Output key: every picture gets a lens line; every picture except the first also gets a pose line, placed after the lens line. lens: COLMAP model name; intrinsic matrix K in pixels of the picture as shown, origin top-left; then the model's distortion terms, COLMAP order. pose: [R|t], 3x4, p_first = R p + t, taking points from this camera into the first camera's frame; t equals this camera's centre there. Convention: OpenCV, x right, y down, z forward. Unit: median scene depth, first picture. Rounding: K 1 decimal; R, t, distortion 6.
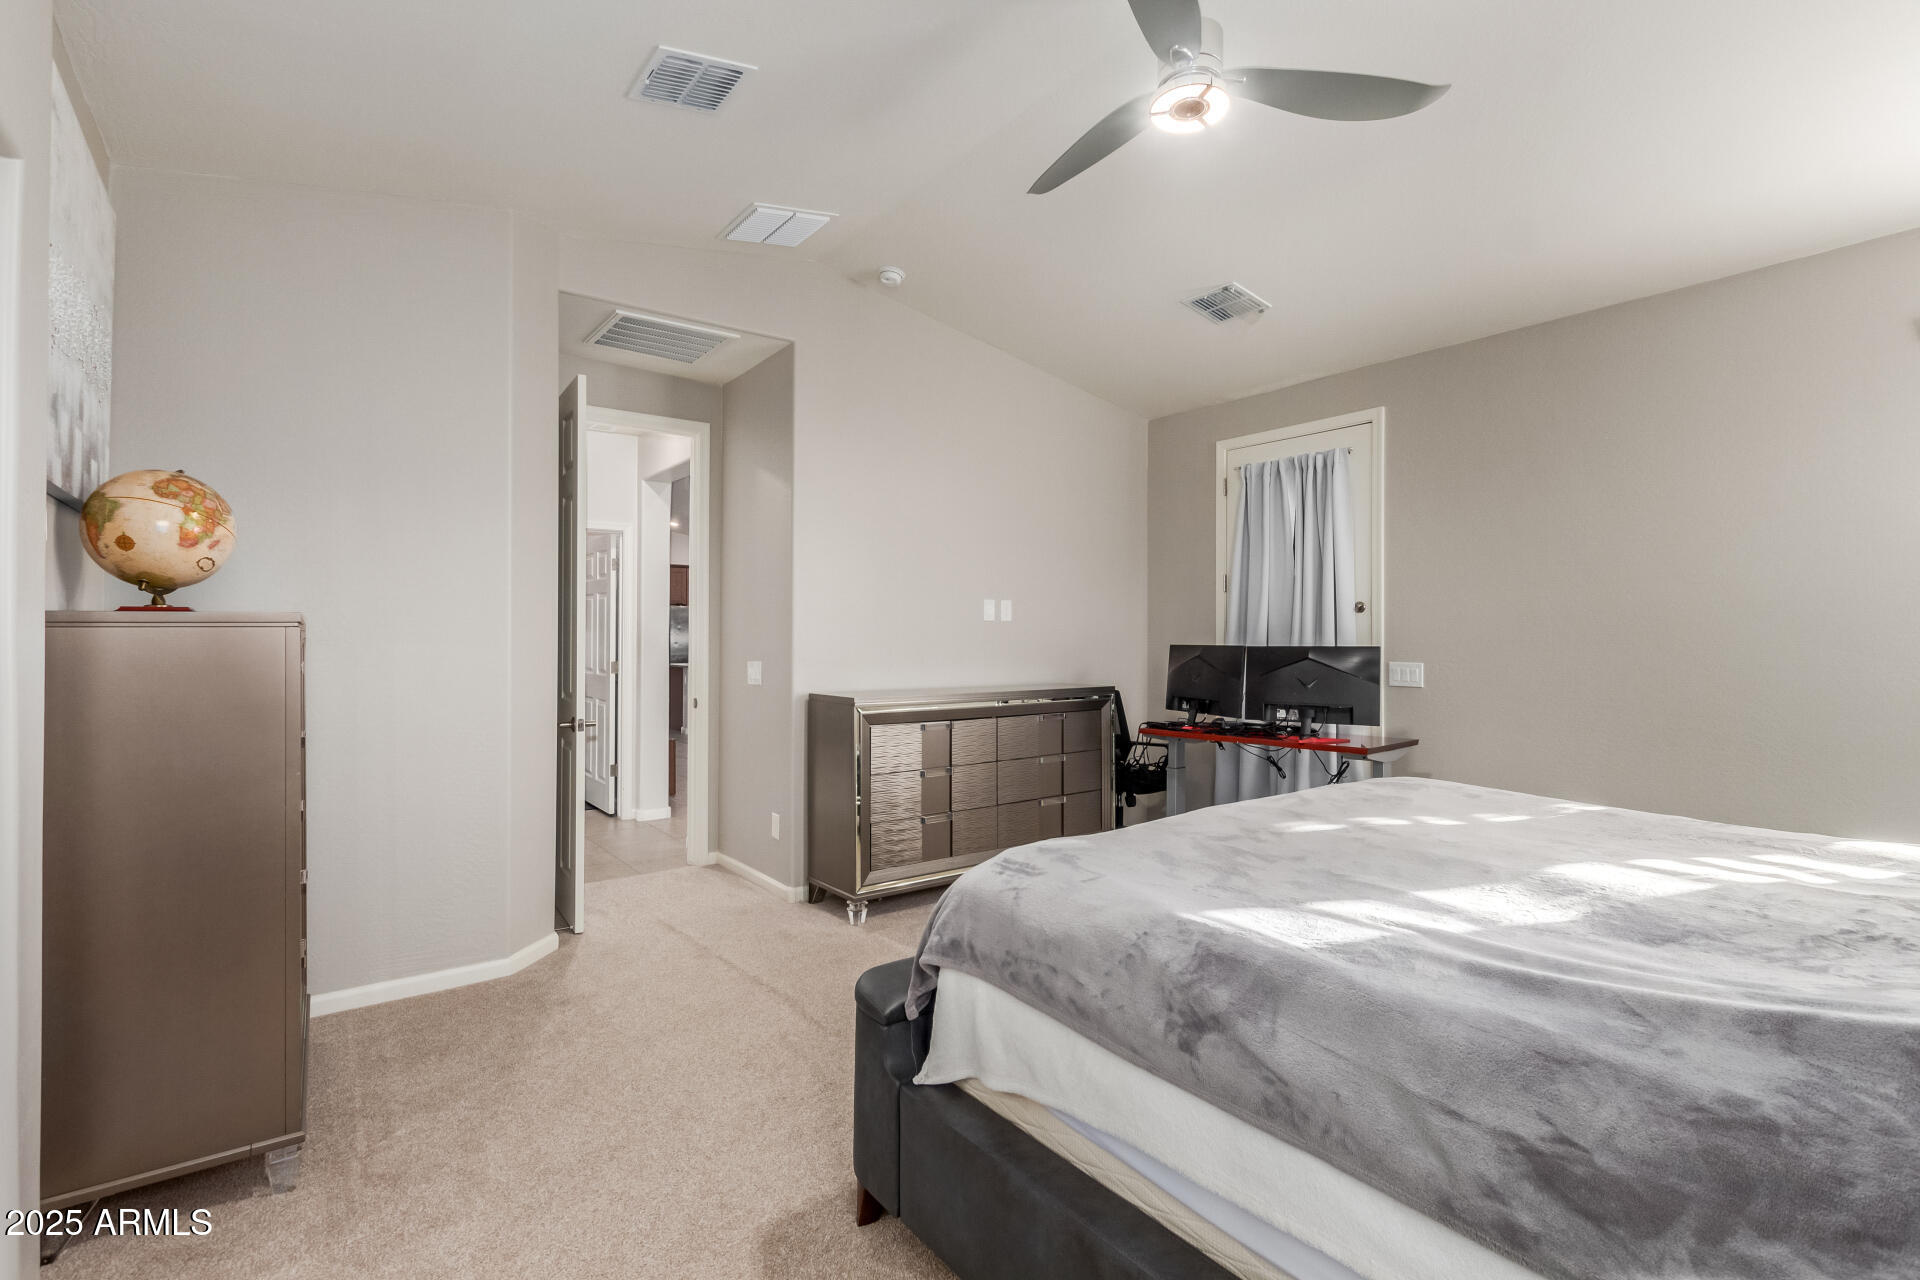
lens RADIAL K [[880.6, 0, 957.6], [0, 880.6, 633.3], [0, 0, 1]] dist [0.008907, -0.000321]
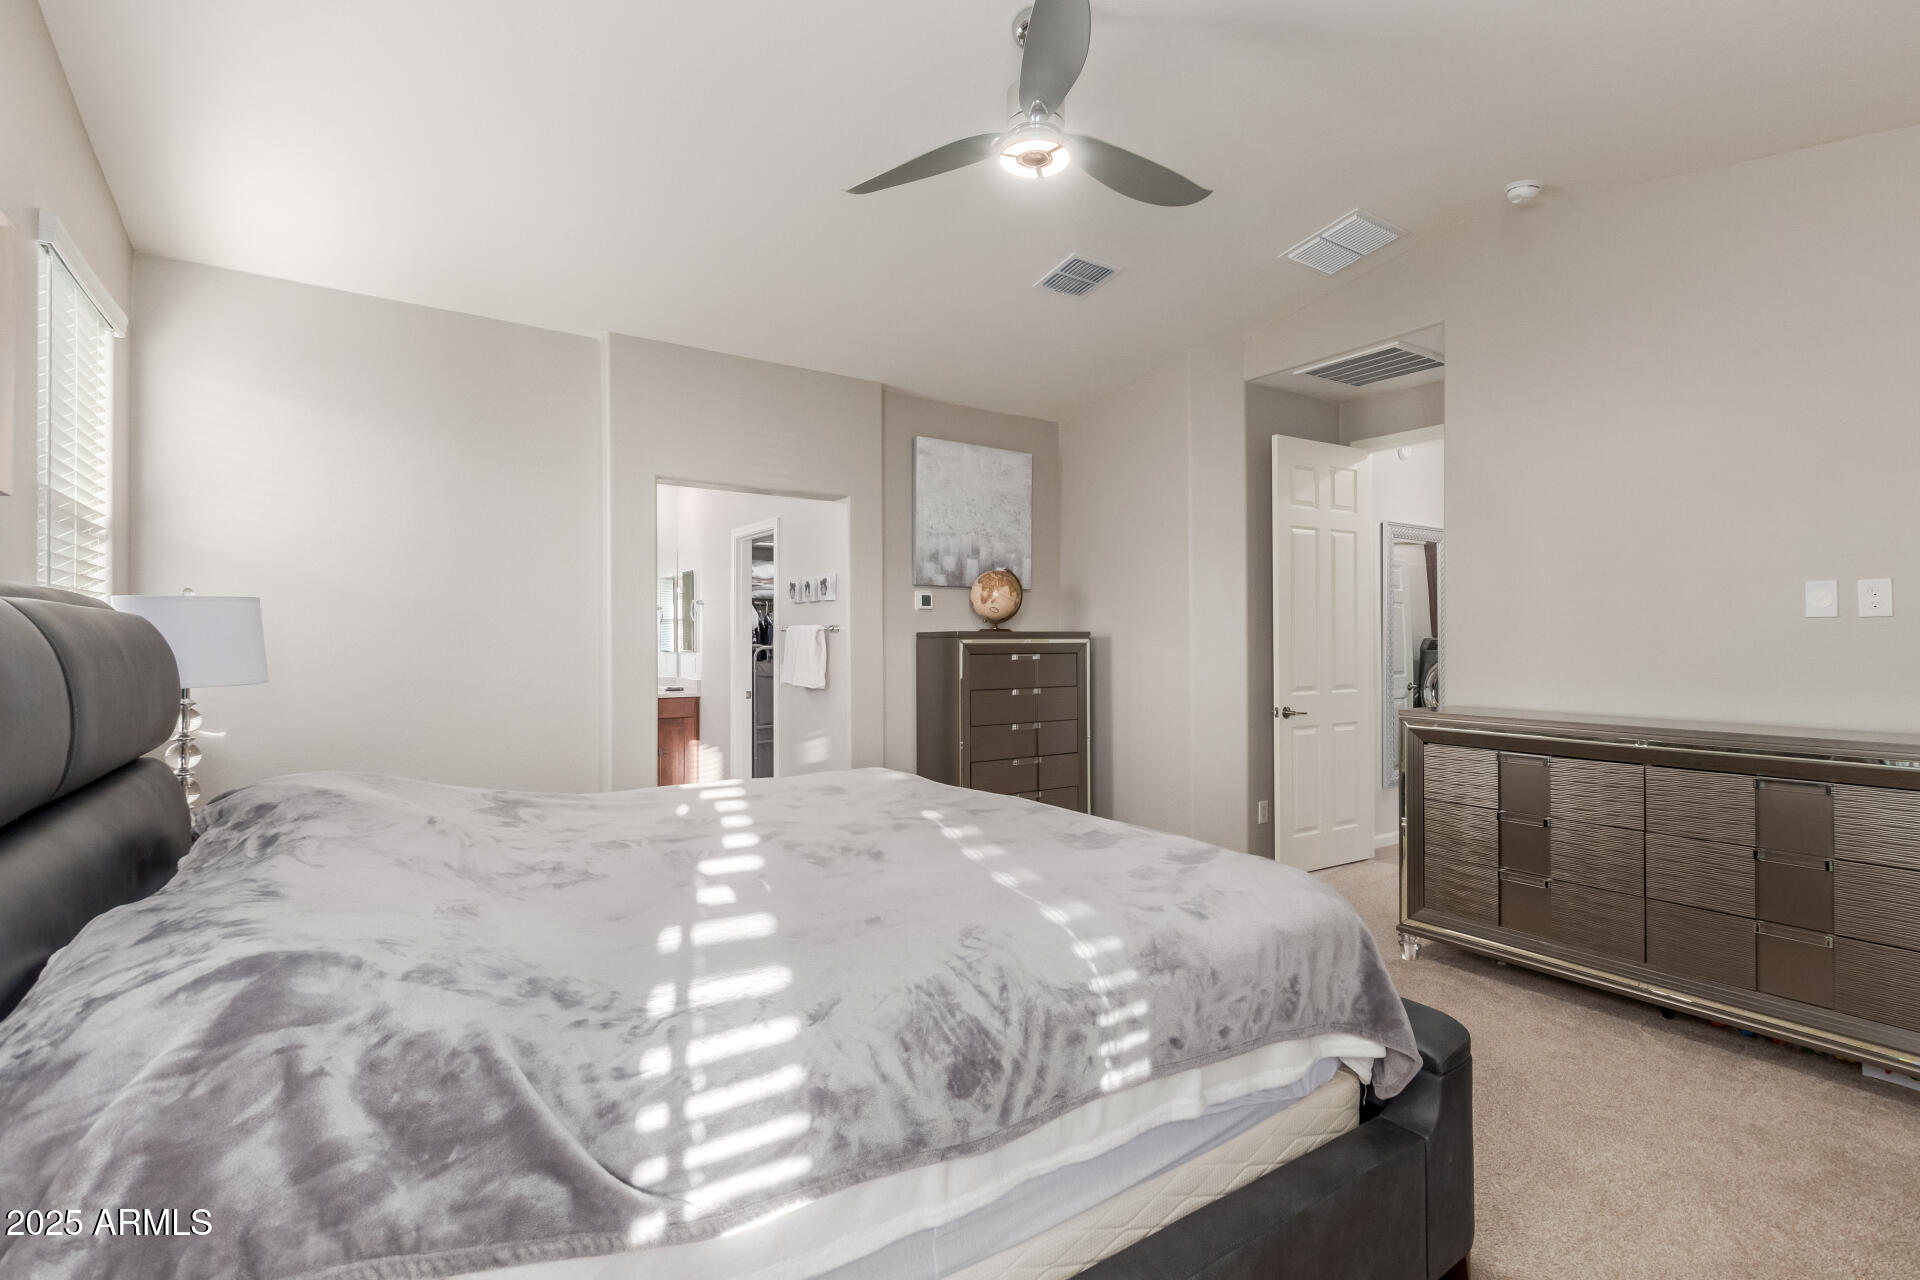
lens RADIAL K [[880.6, 0, 958.1], [0, 880.6, 642.4], [0, 0, 1]] dist [0.008907, -0.000321]
pose [[-0.029745, 0.001365, -0.999557, 0.787850], [0.004114, 0.999991, 0.001243, -0.000025], [0.999549, -0.004076, -0.029750, 0.543648]]
